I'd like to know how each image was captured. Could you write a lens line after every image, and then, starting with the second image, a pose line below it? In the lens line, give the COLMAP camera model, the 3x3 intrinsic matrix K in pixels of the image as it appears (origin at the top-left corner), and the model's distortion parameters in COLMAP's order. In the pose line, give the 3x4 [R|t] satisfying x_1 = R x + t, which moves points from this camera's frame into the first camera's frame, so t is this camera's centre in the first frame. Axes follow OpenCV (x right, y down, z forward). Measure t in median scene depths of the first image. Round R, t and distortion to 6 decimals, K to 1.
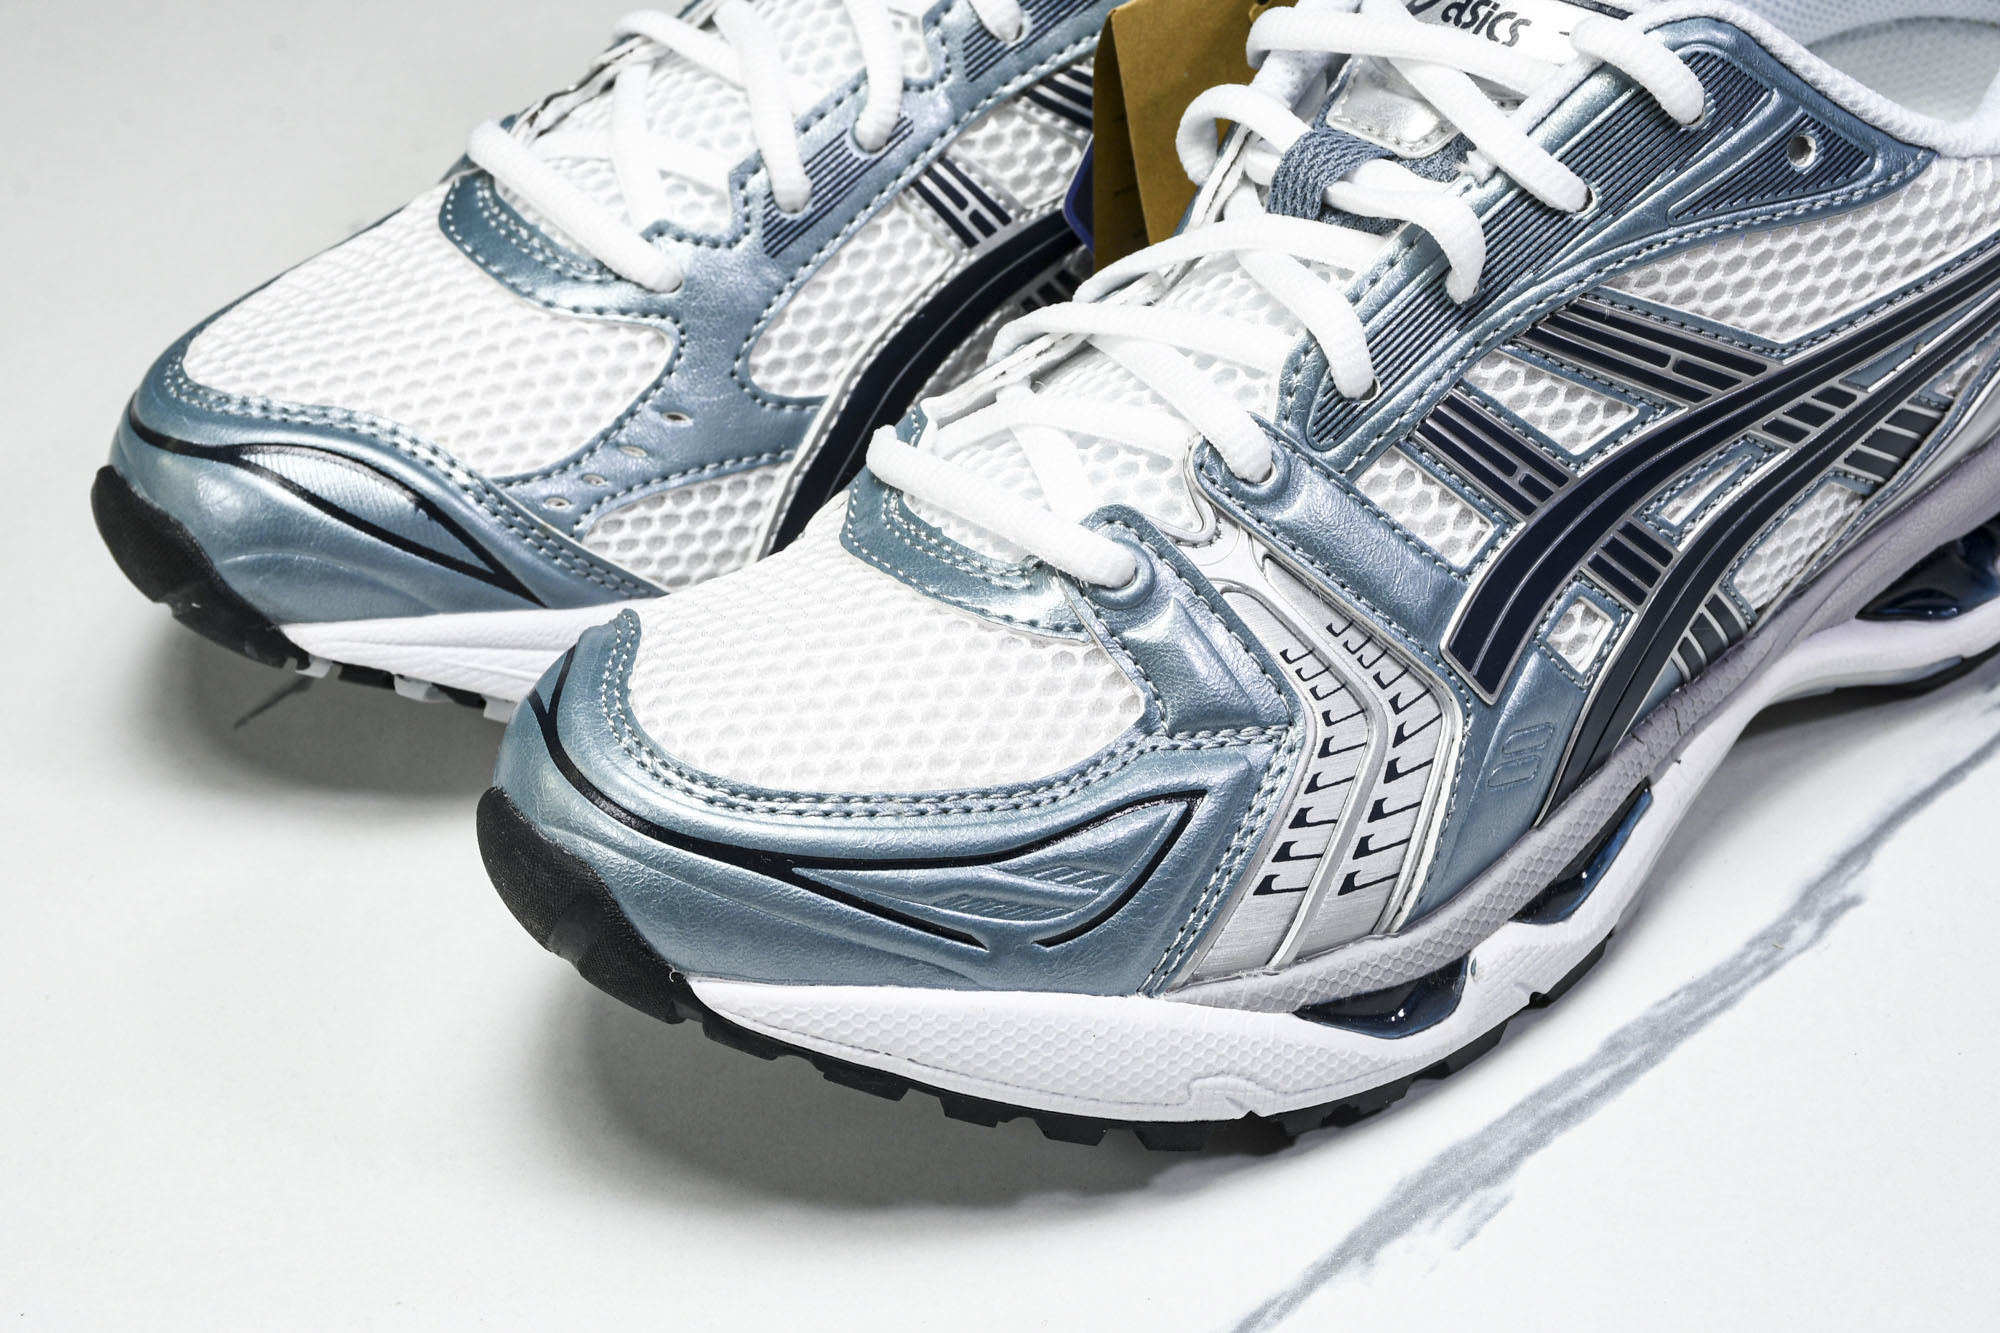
lens RADIAL K [[4519.6, 0, 1035.7], [0, 4519.6, 597.6], [0, 0, 1]] dist [0.601852, 0.000000]
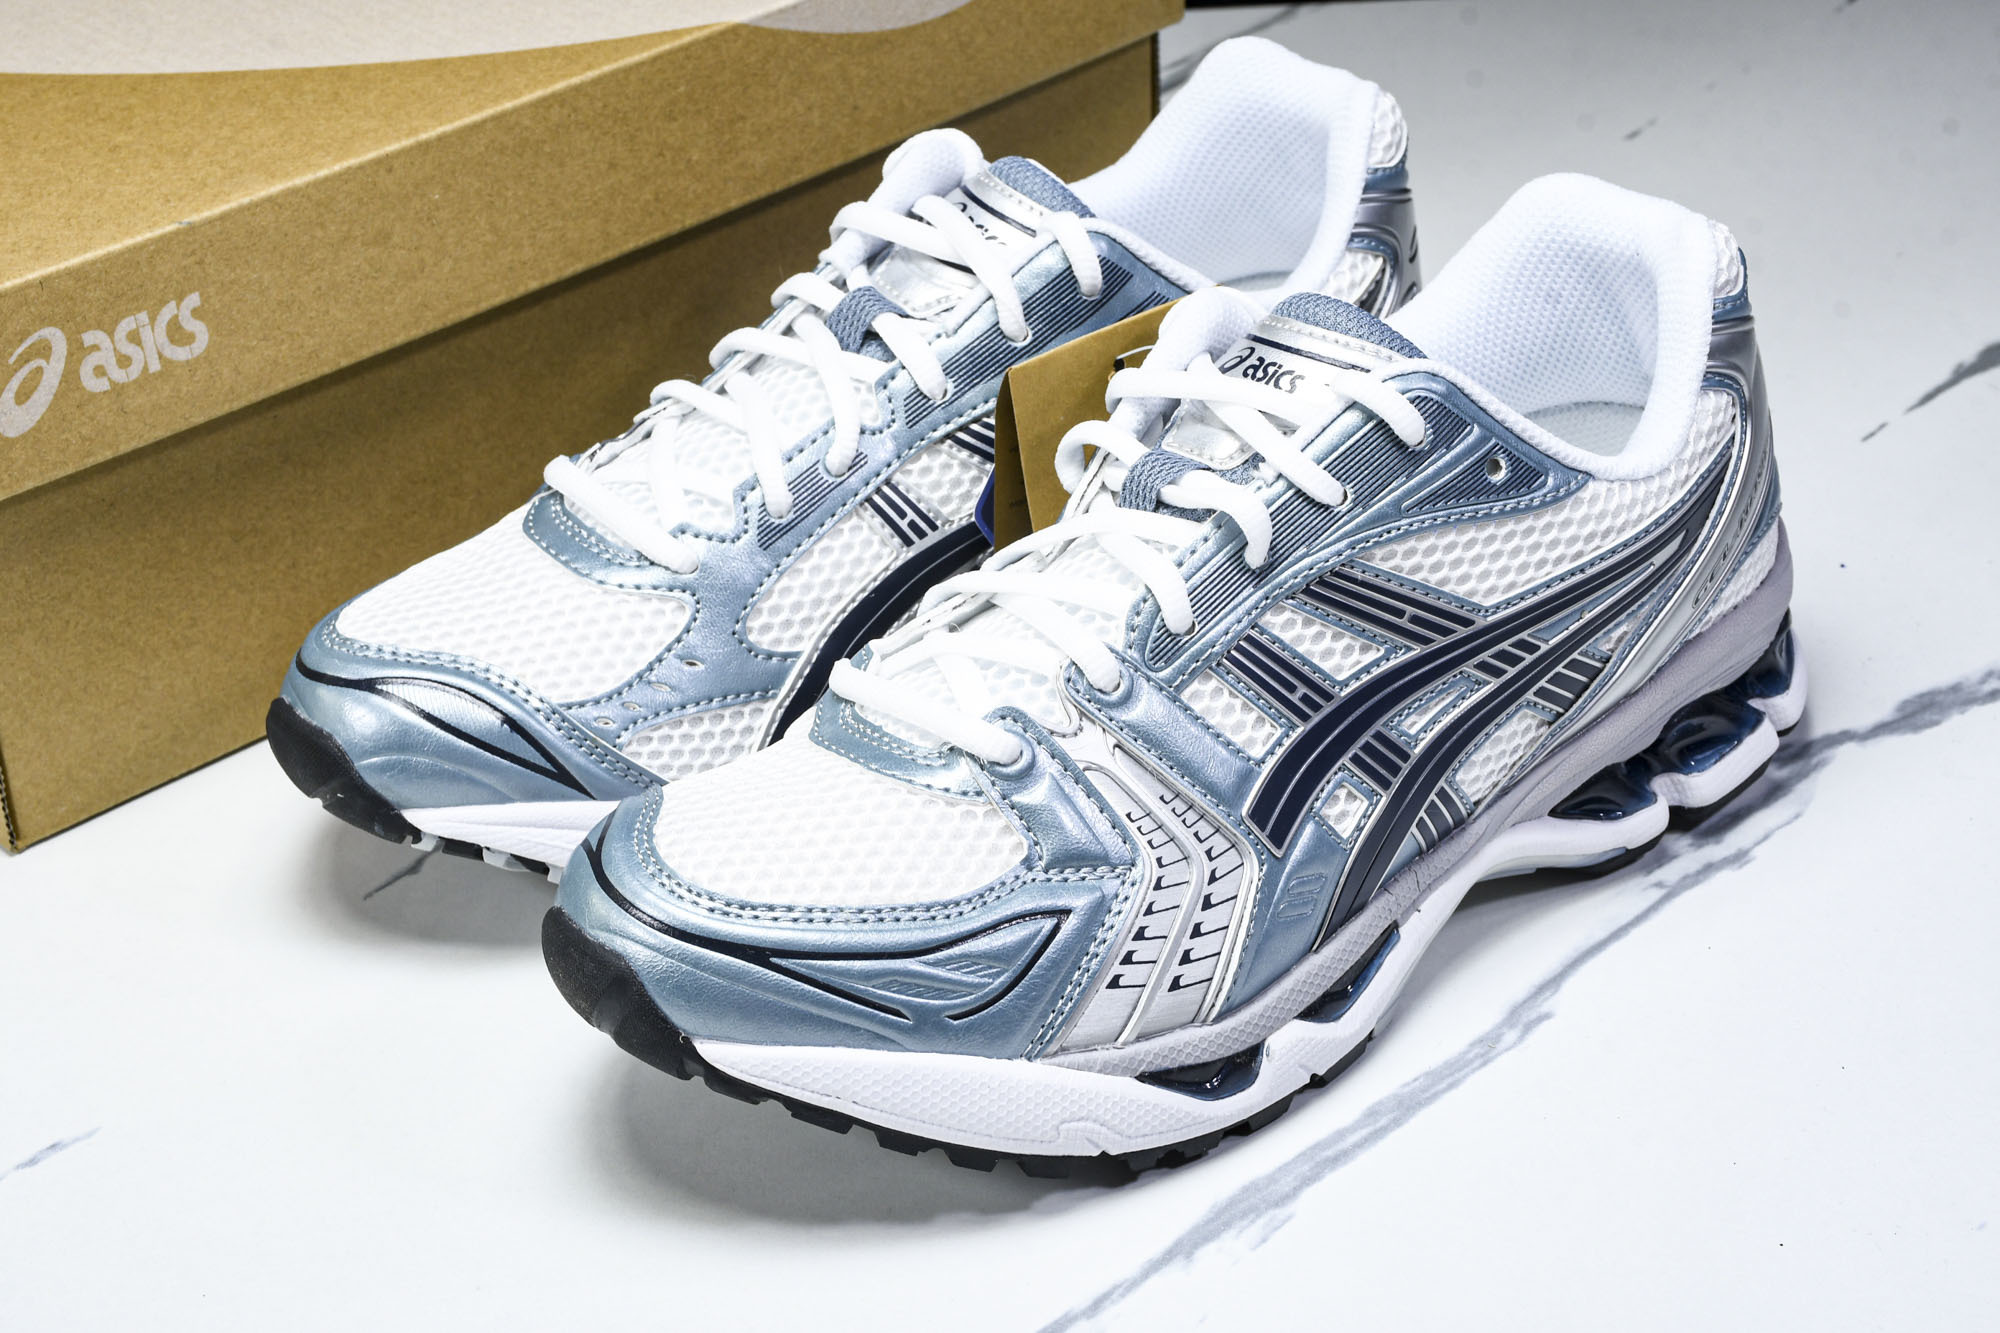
lens RADIAL K [[3775.6, 0, 1028.4], [0, 3775.6, 652.1], [0, 0, 1]] dist [0.500515, 0.000000]
pose [[0.999974, 0.003740, 0.006233, 0.016263], [-0.003083, 0.994747, -0.102321, 0.078575], [-0.006583, 0.102299, 0.994732, -0.149842]]
